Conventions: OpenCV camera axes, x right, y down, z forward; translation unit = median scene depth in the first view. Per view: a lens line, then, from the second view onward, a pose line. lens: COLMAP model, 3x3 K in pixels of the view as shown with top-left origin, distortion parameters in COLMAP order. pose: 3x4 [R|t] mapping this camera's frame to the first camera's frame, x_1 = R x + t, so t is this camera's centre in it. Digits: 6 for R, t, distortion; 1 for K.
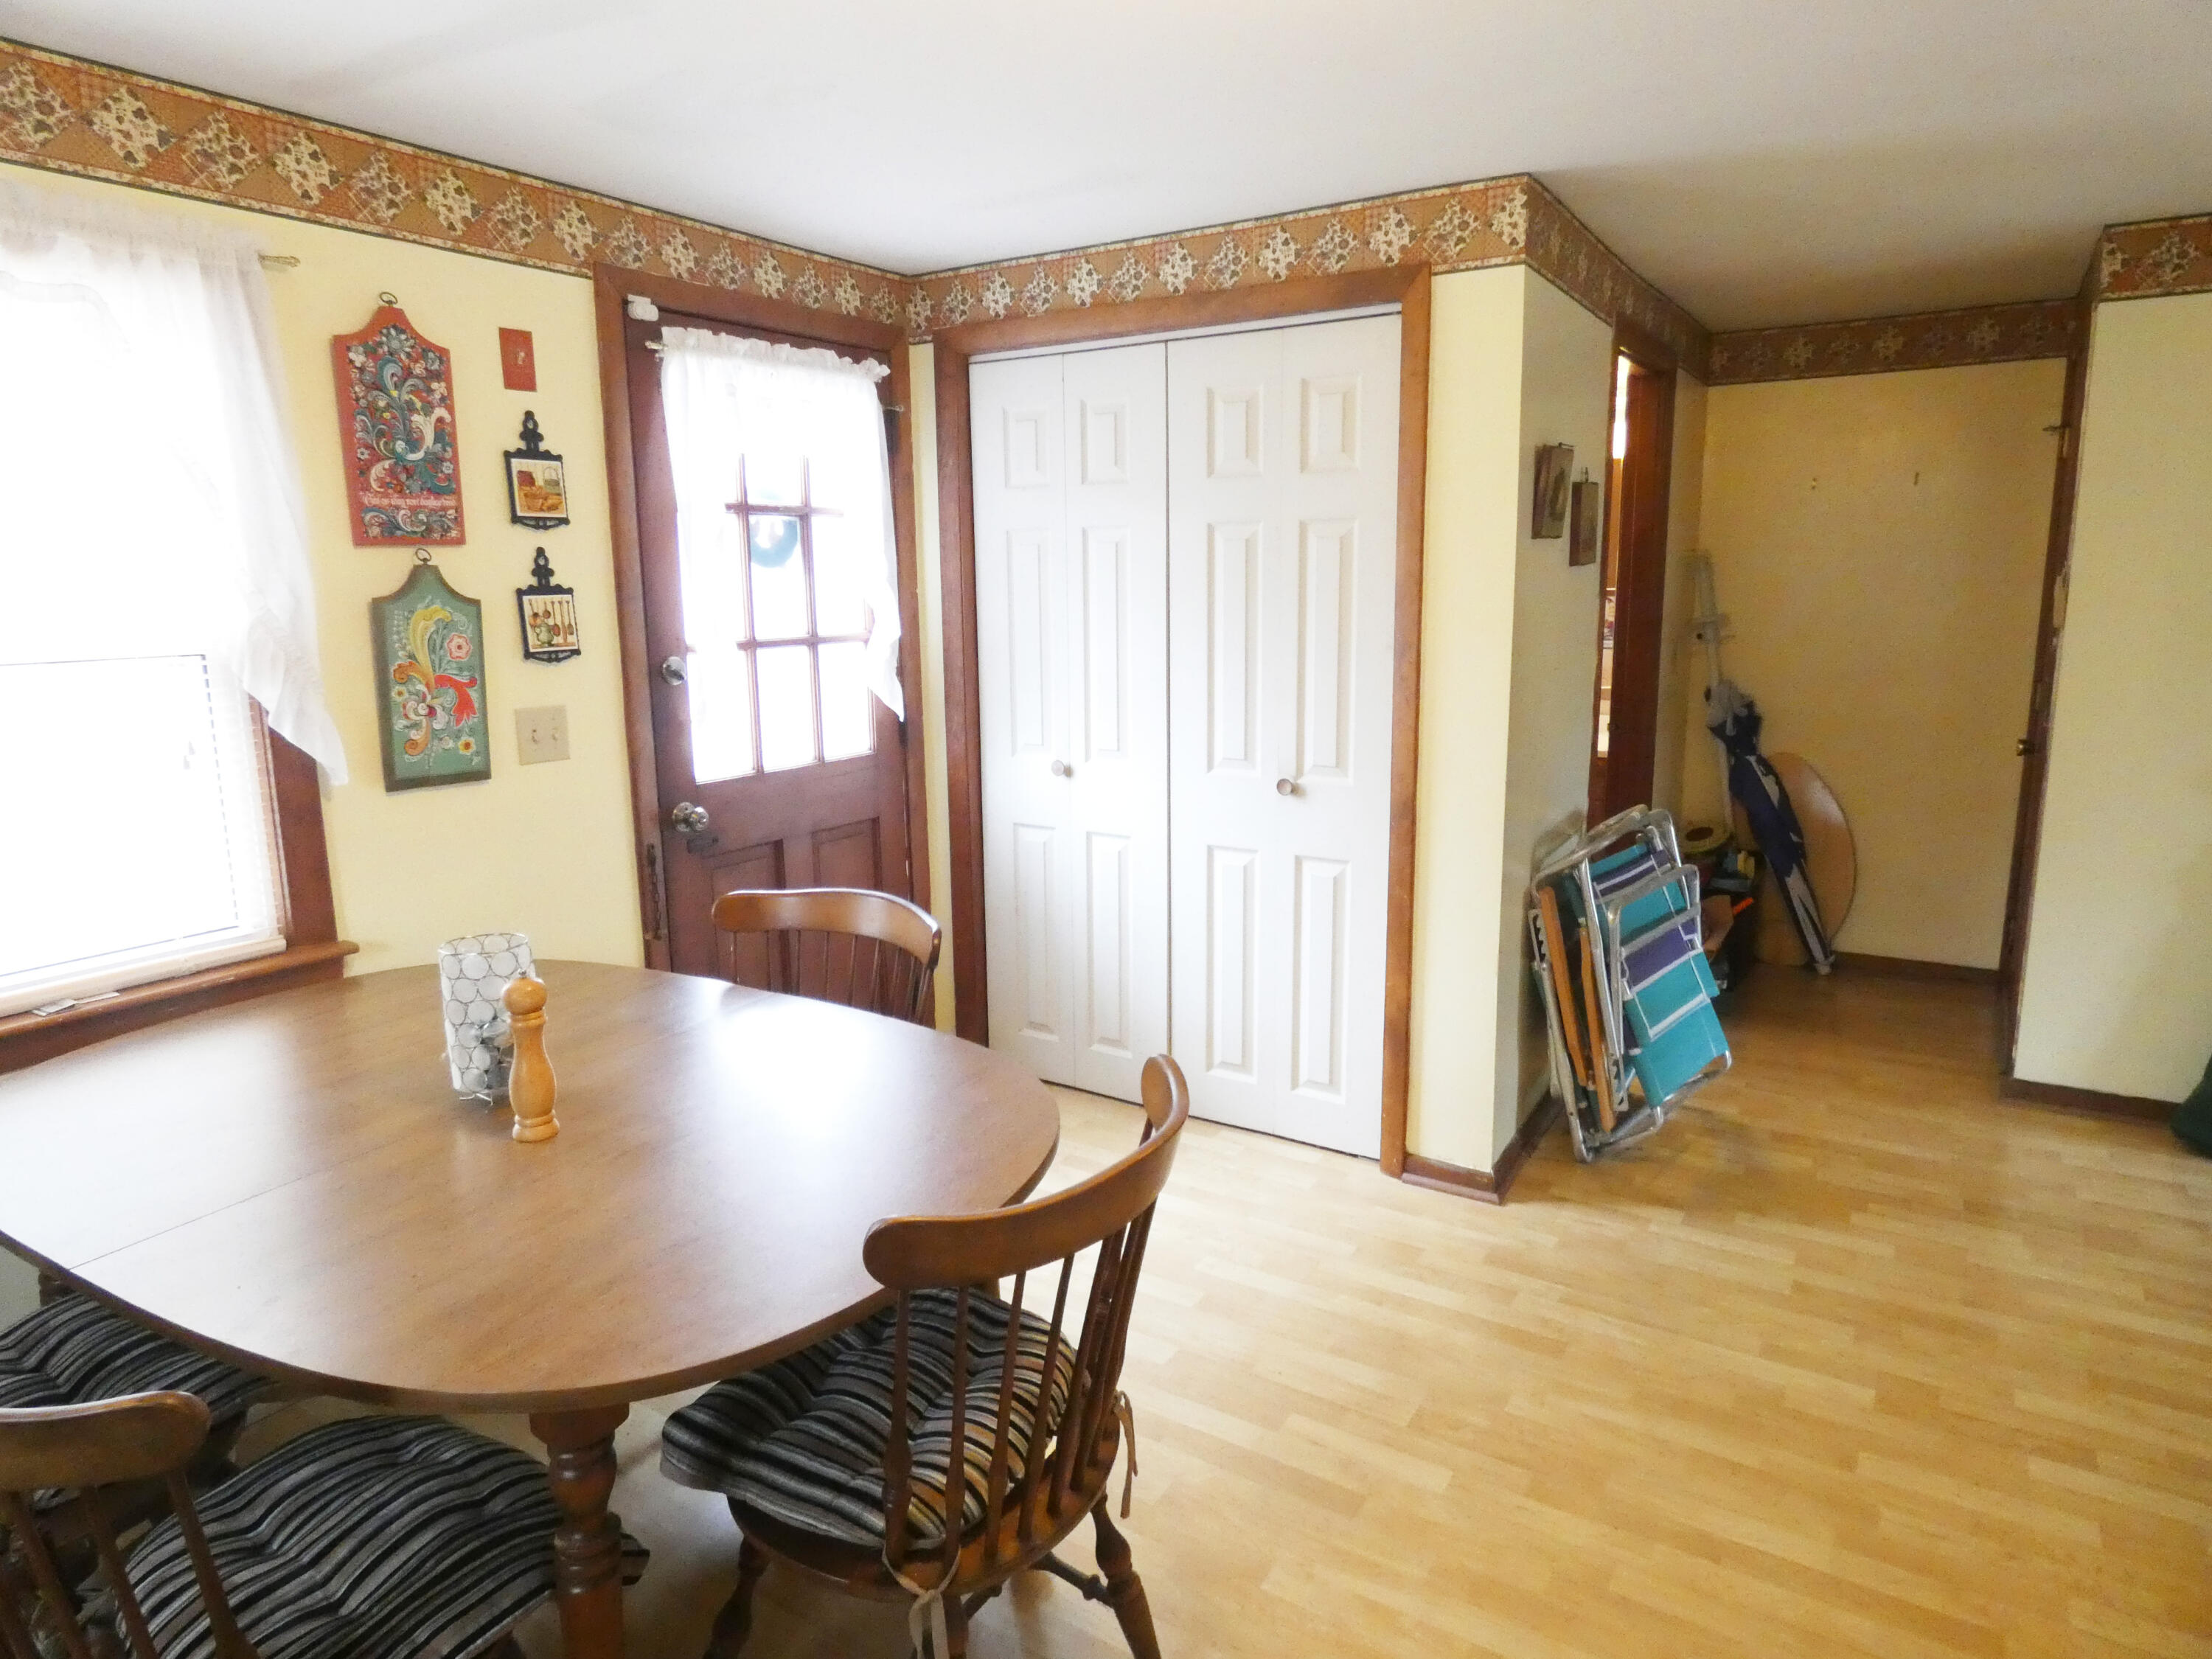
lens RADIAL K [[1280.3, 0, 1106.9], [0, 1280.3, 842.8], [0, 0, 1]] dist [-0.024911, -0.016508]
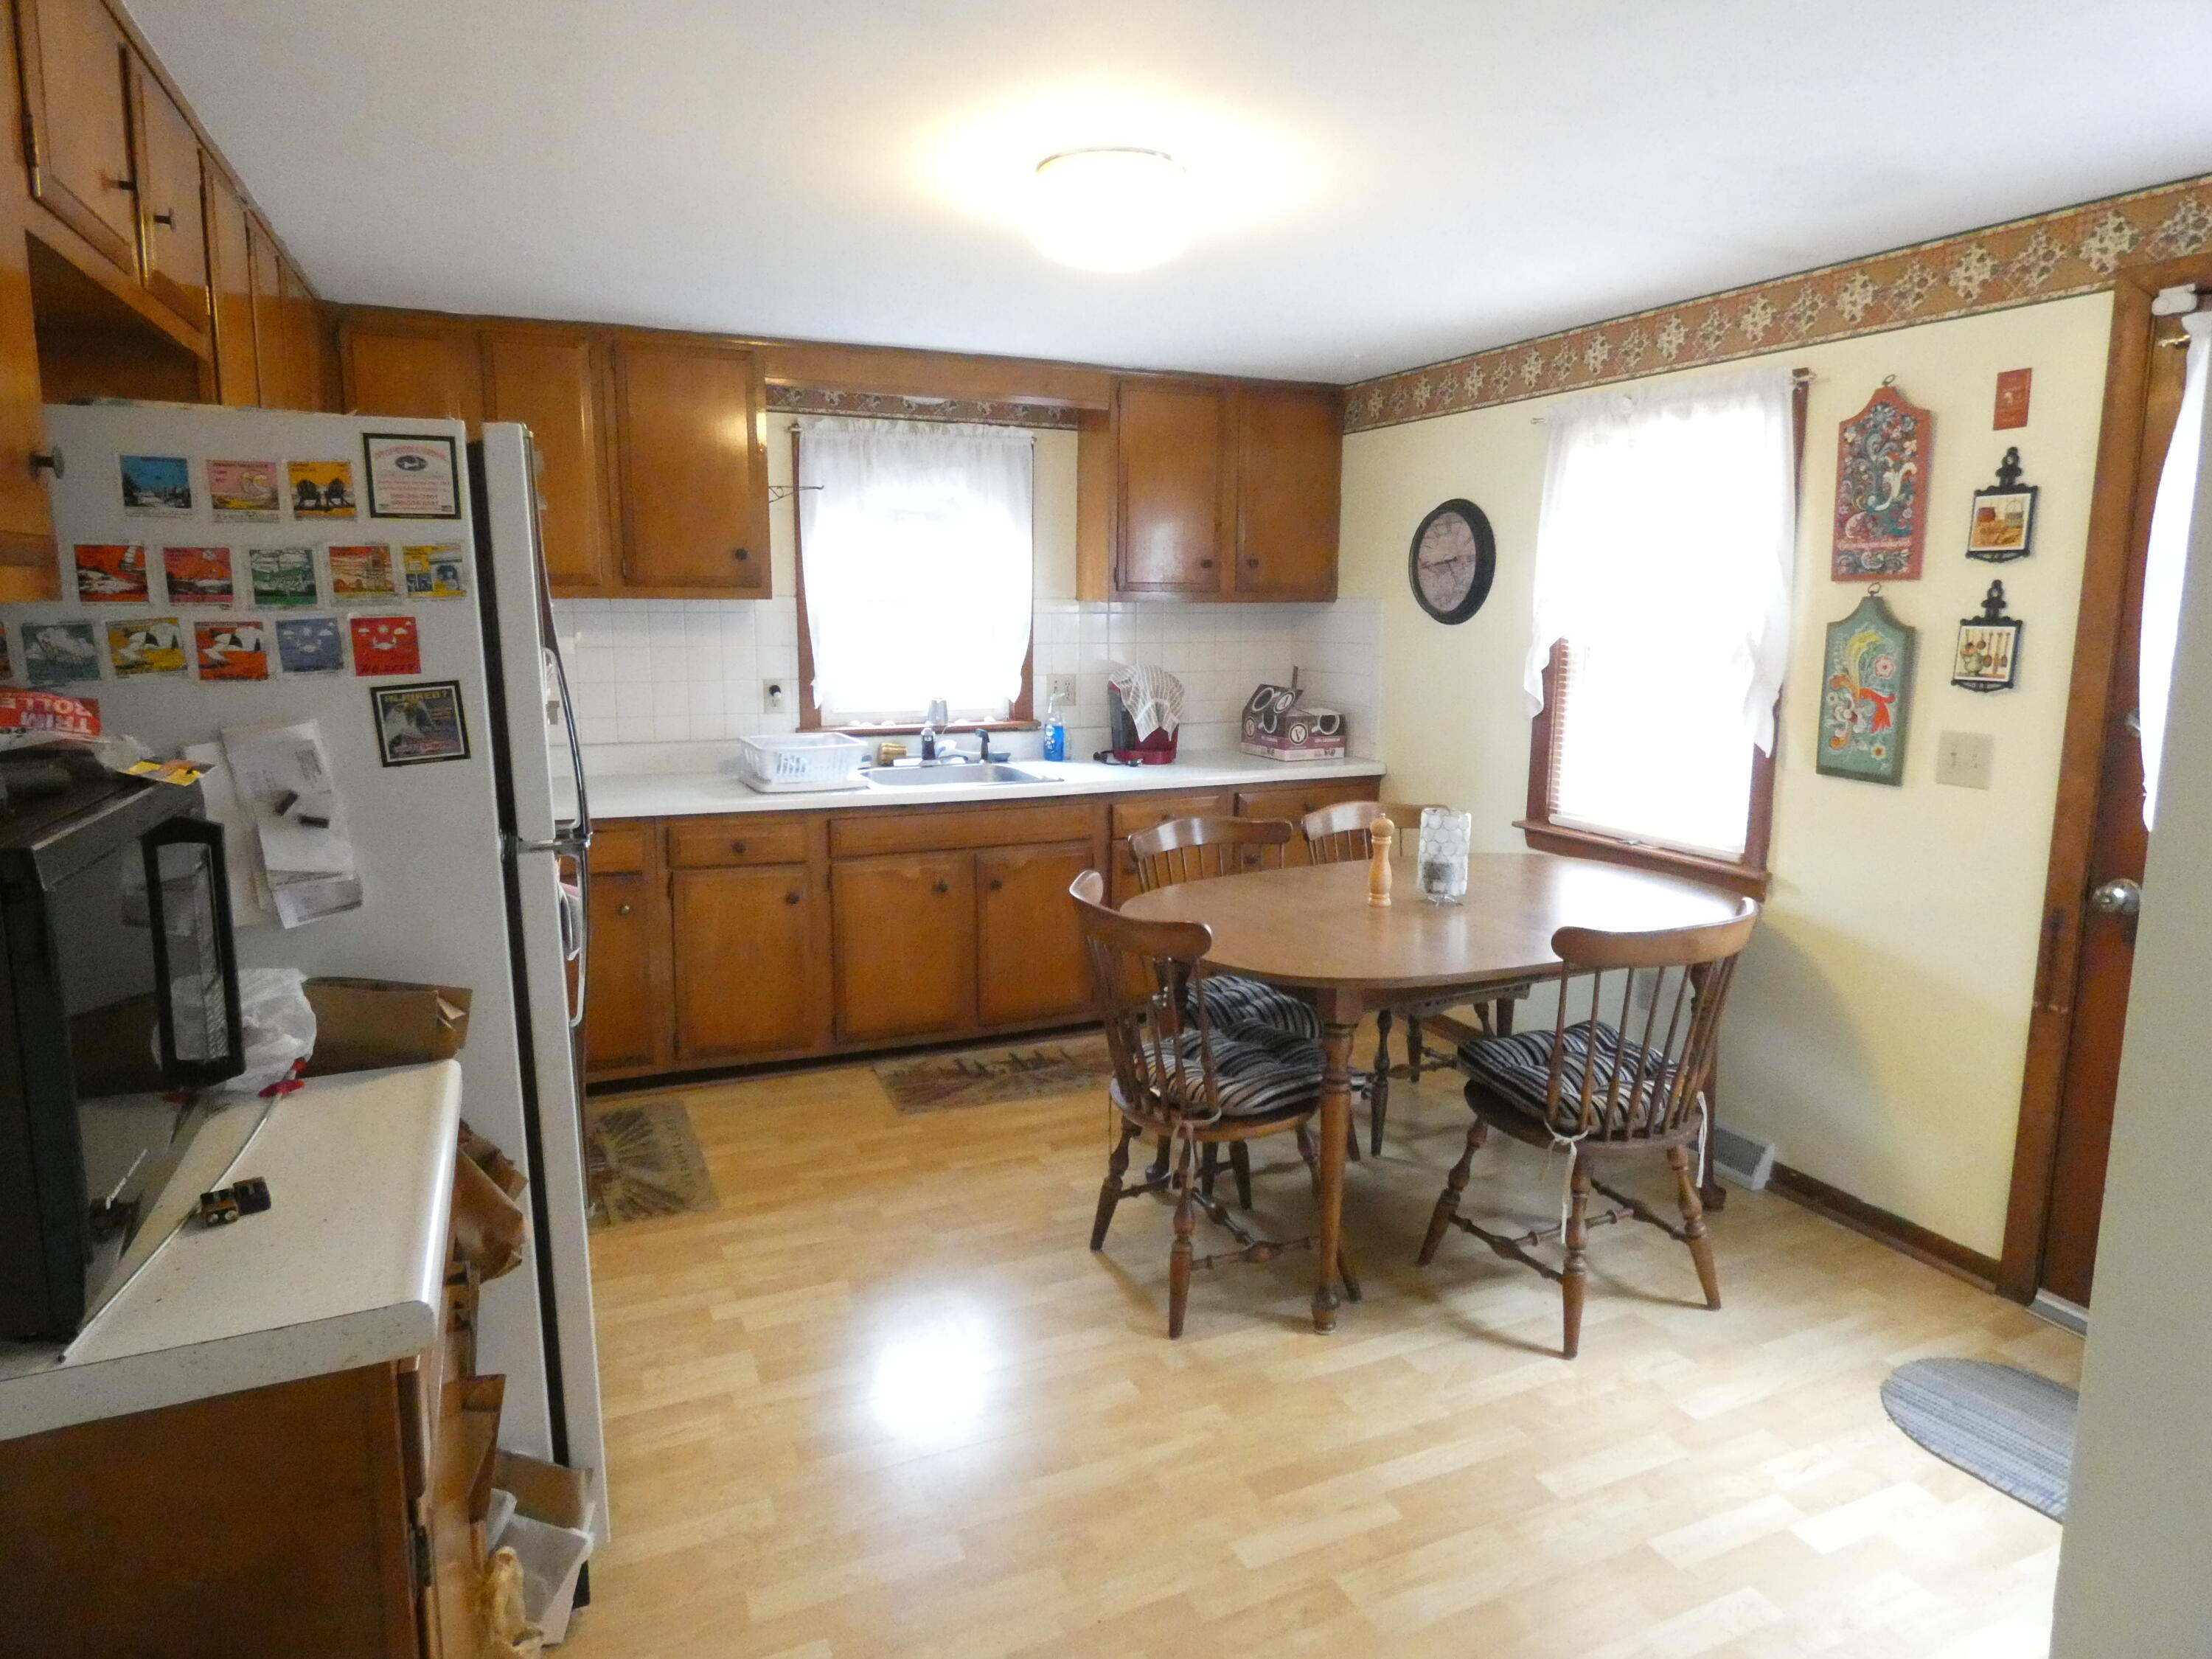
lens RADIAL K [[1280.3, 0, 1106.9], [0, 1280.3, 842.8], [0, 0, 1]] dist [-0.024911, -0.016508]
pose [[-0.551033, 0.159997, -0.819002, 0.873774], [-0.165086, 0.941150, 0.294930, -0.230617], [0.817991, 0.297722, -0.492191, 1.053849]]
